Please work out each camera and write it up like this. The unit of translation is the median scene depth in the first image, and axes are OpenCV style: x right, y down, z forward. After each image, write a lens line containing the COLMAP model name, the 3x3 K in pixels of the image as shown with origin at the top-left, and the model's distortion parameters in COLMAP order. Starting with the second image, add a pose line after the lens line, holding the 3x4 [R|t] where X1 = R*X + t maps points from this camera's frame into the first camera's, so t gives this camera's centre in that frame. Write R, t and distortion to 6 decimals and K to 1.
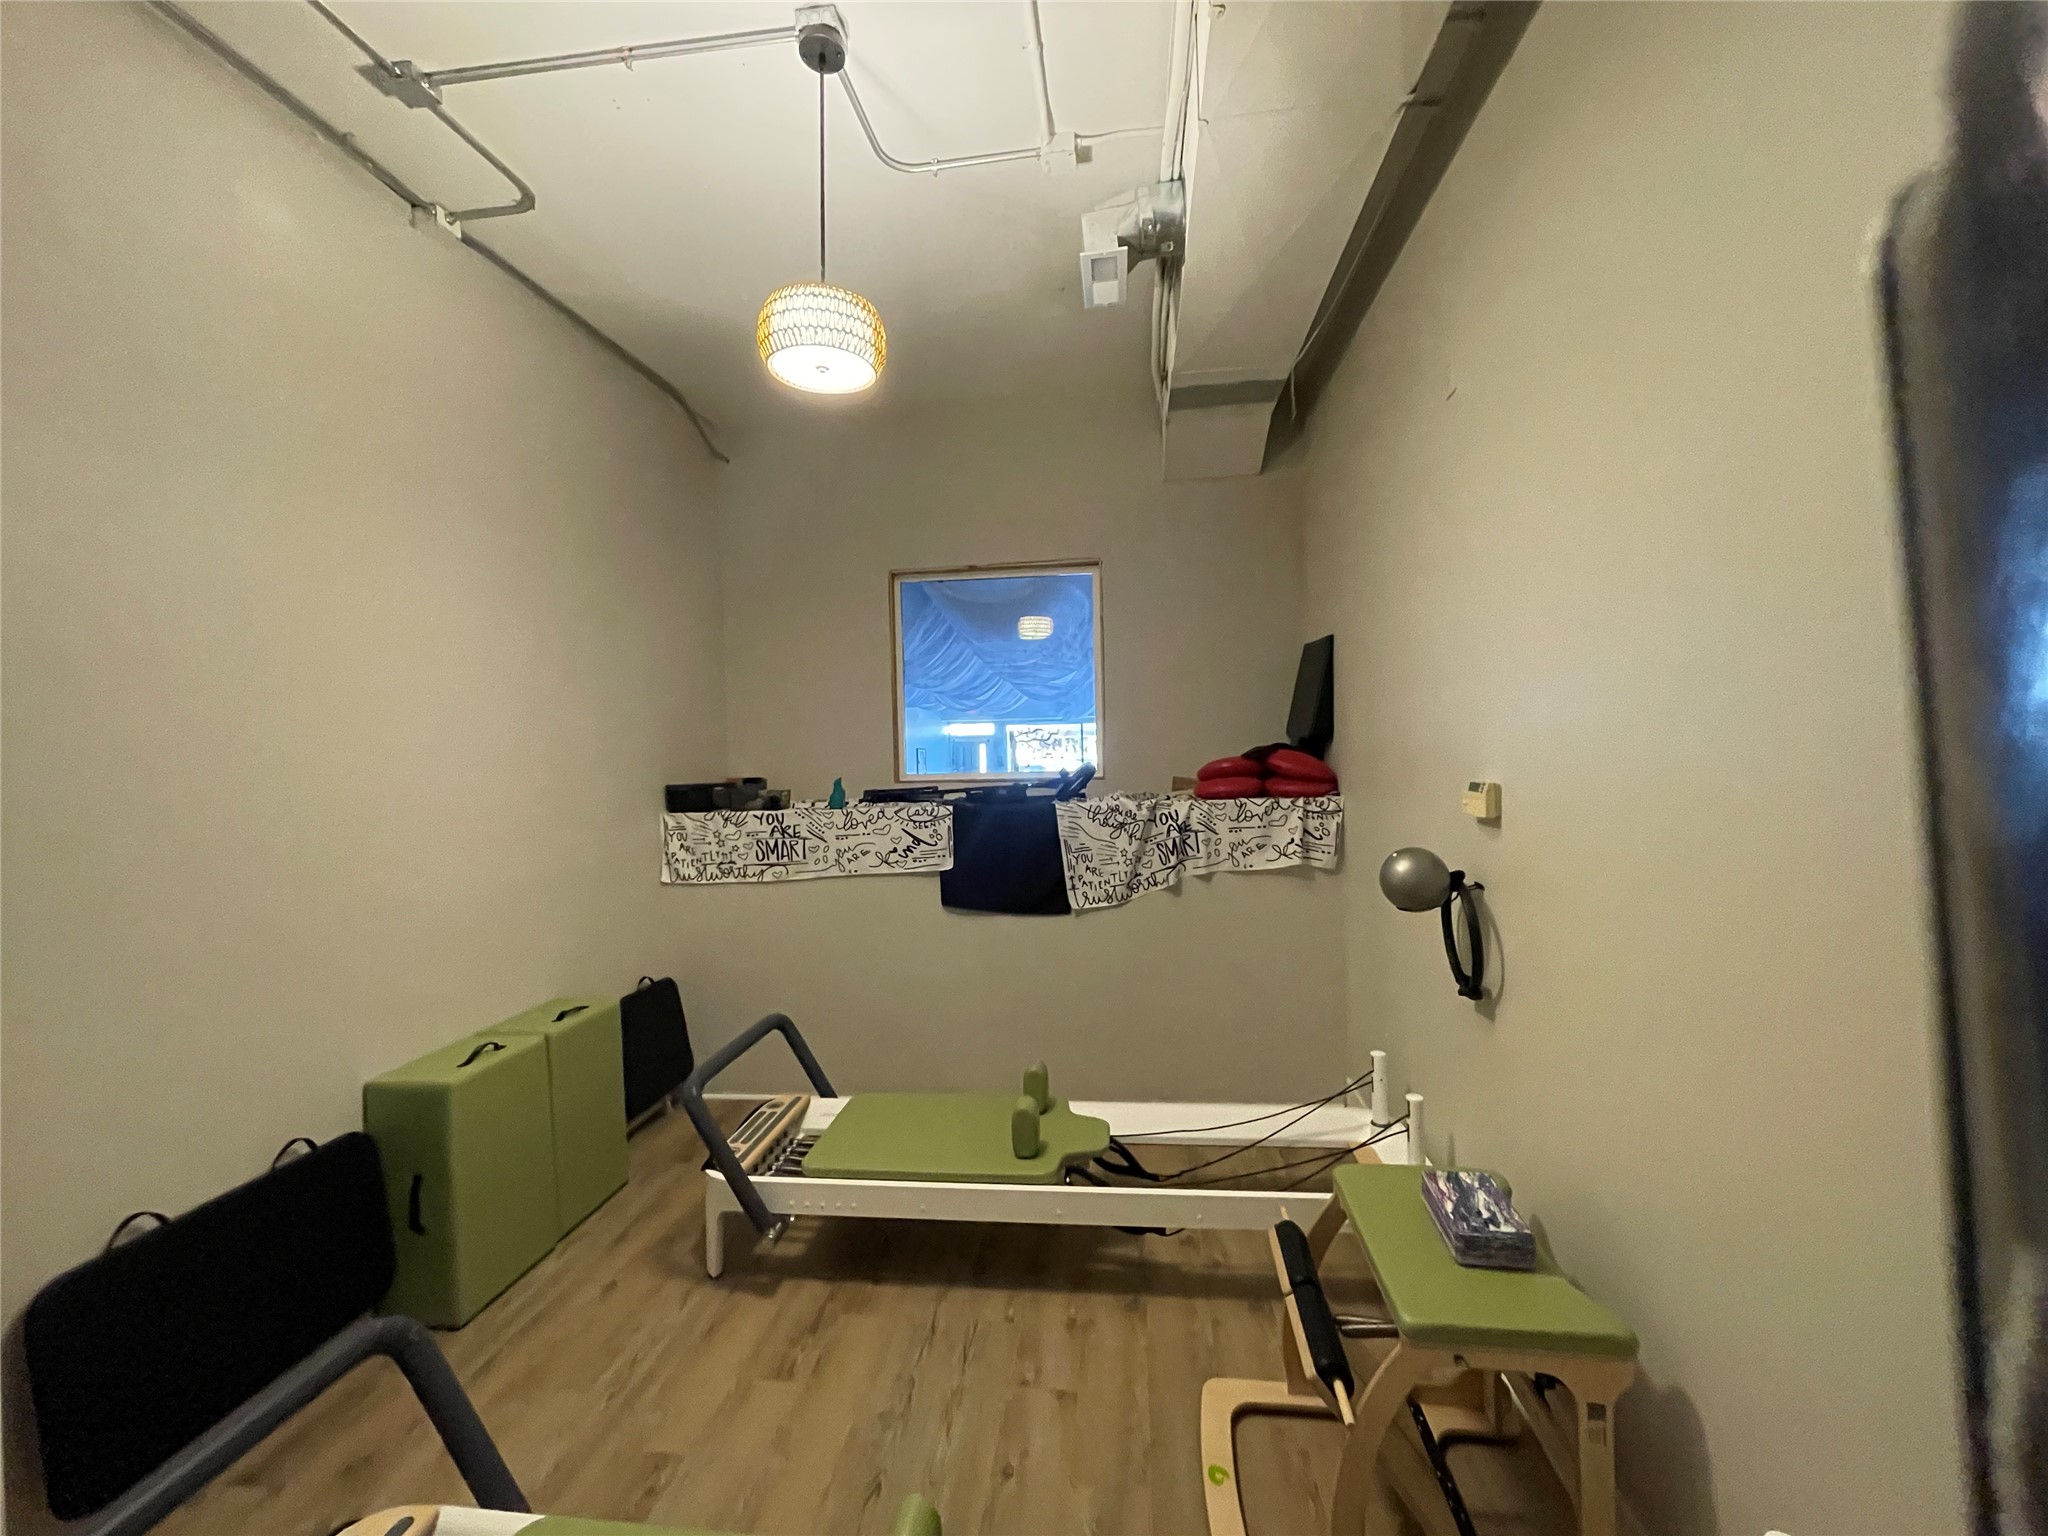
lens RADIAL K [[833.1, 0, 1020.9], [0, 833.1, 750.6], [0, 0, 1]] dist [0.002013, -0.000726]
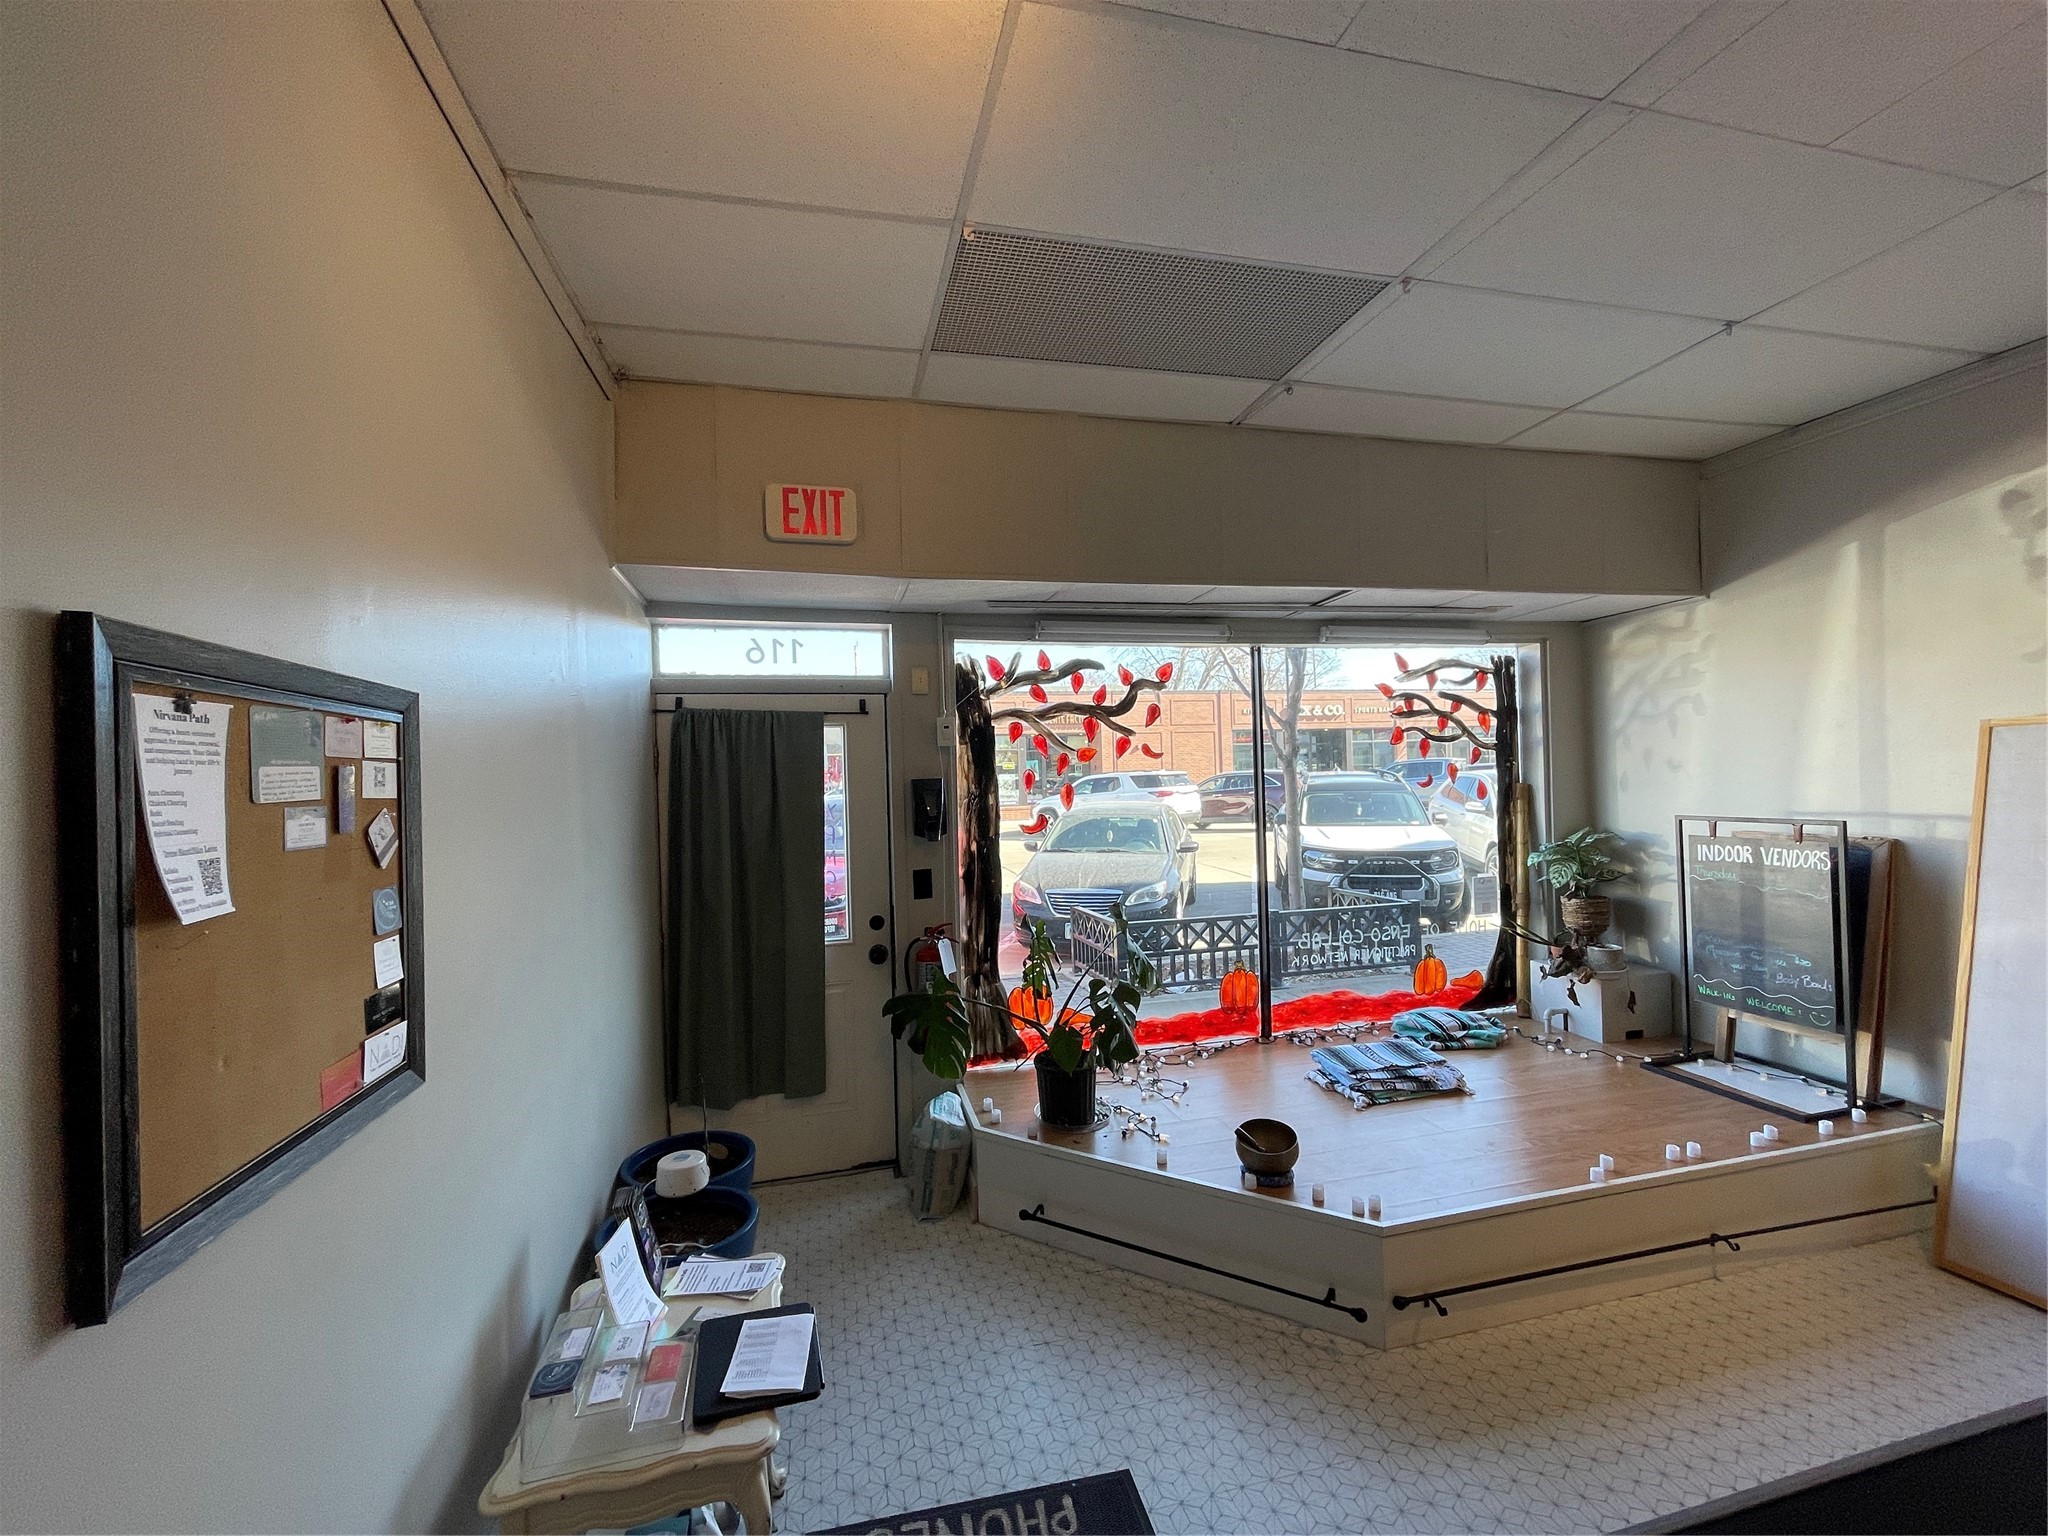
lens RADIAL K [[833.1, 0, 1013.4], [0, 833.1, 770.9], [0, 0, 1]] dist [0.002013, -0.000726]
pose [[0.934158, -0.001648, 0.356856, -0.077636], [0.002149, 0.999997, -0.001009, 0.003618], [-0.356854, 0.001709, 0.934159, 0.795082]]
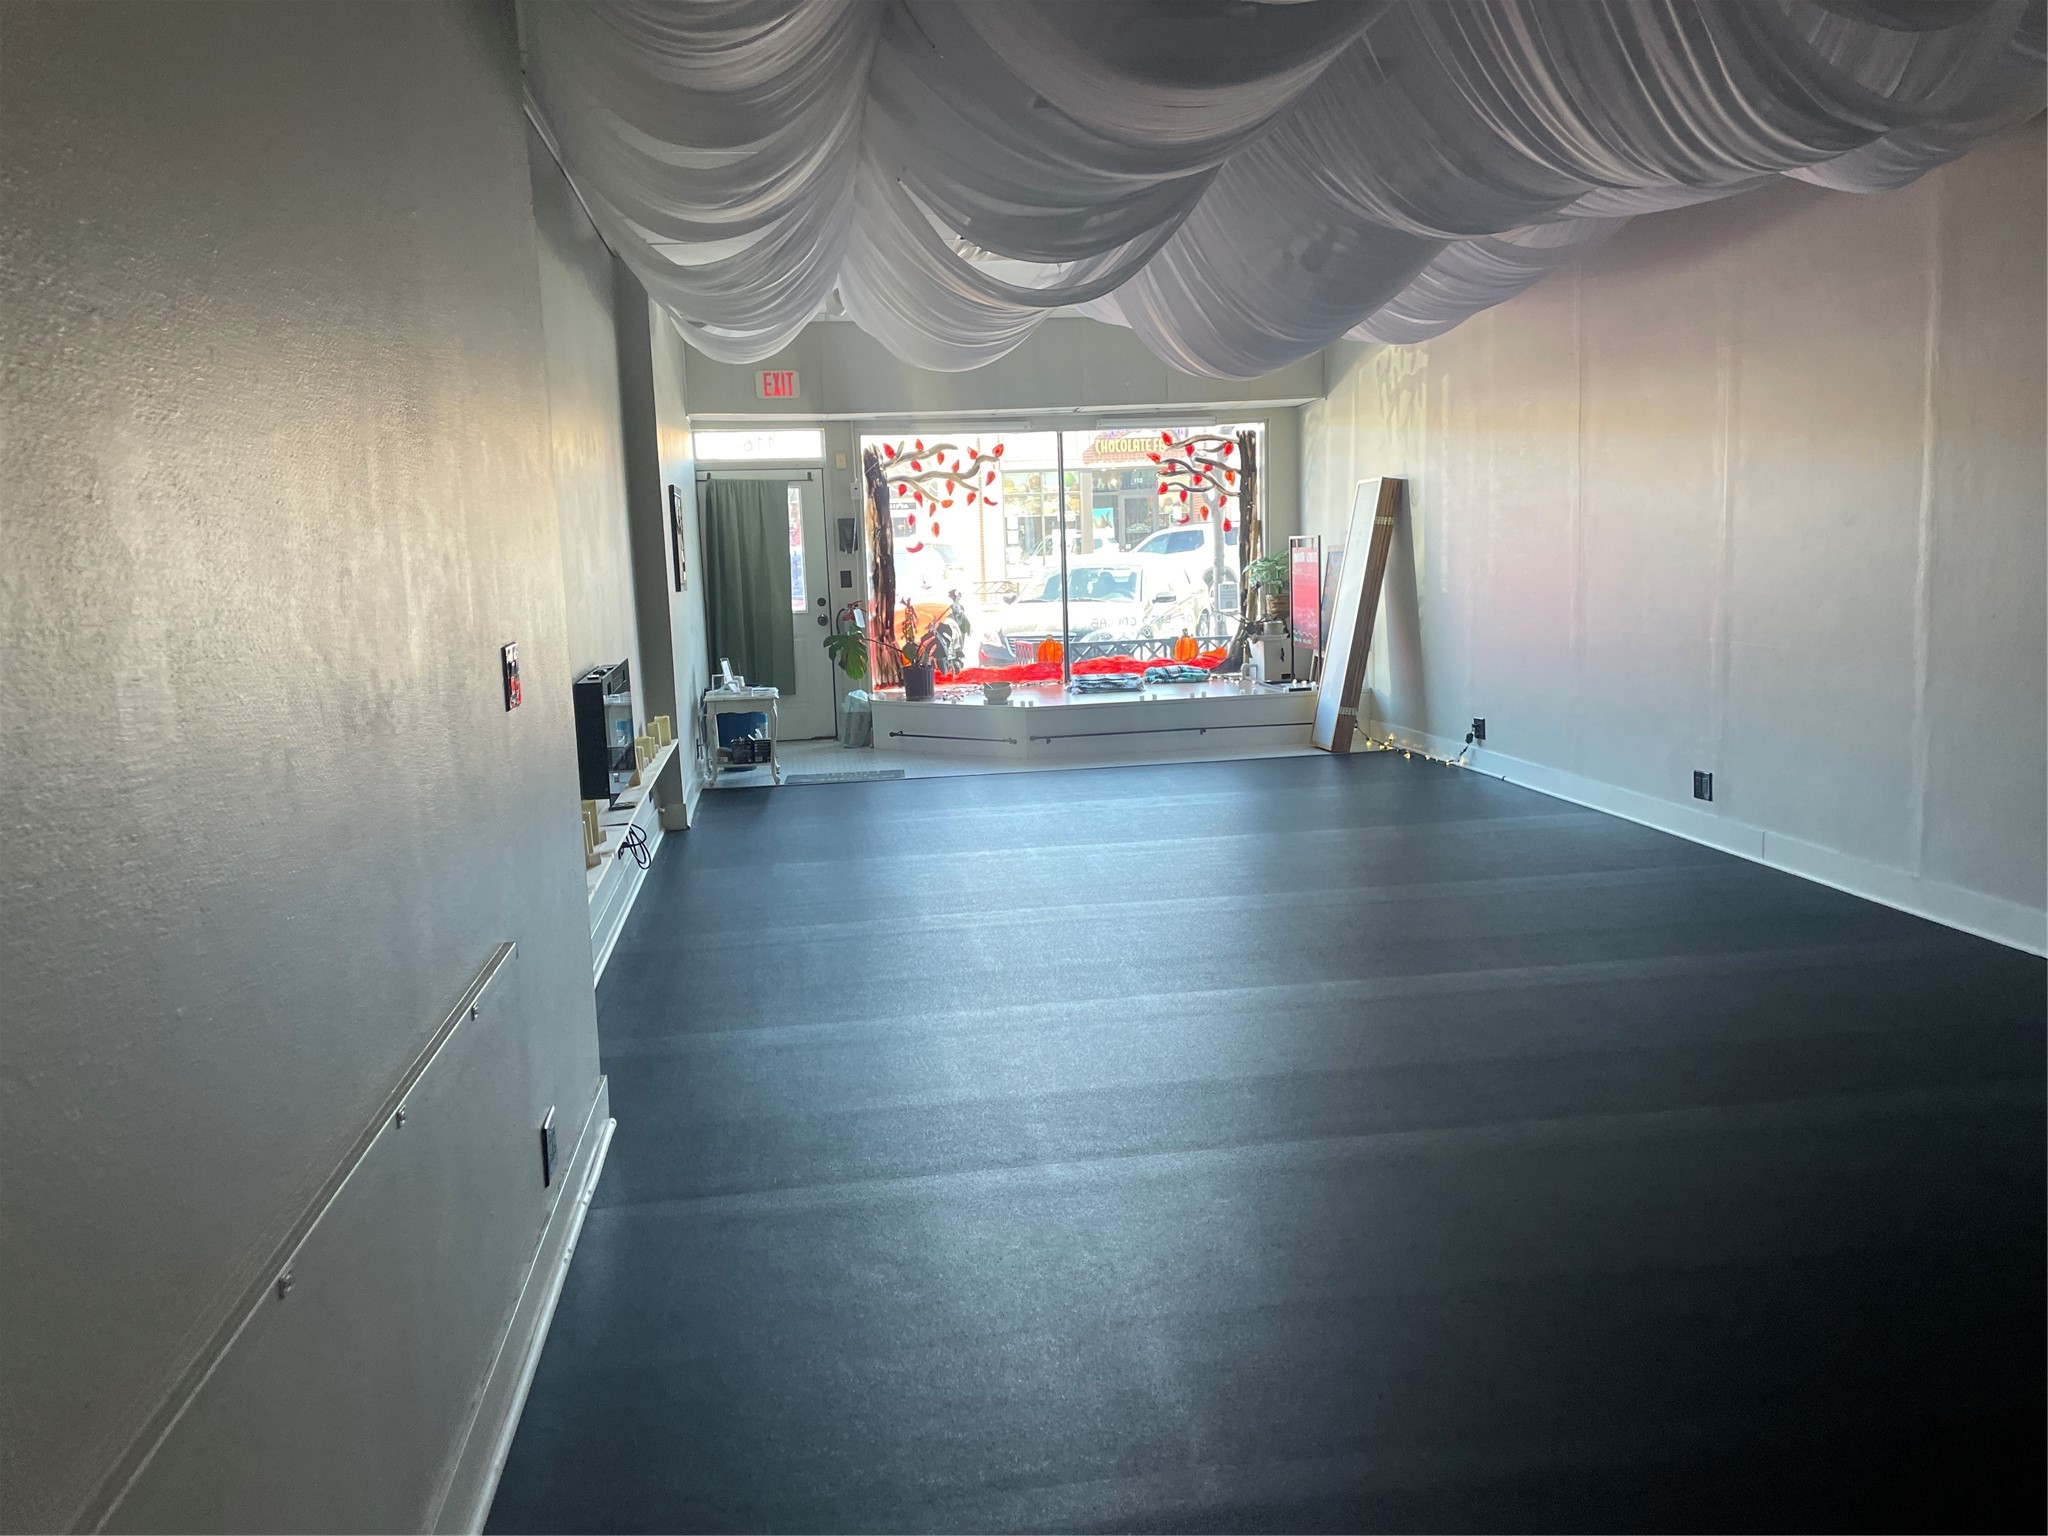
lens RADIAL K [[1549.3, 0, 1021.9], [0, 1549.3, 767.2], [0, 0, 1]] dist [0.065245, -0.071130]
pose [[0.961632, -0.049572, 0.269825, -0.137856], [0.009494, 0.988963, 0.147858, 0.013205], [-0.274177, -0.139623, 0.951490, 0.320786]]
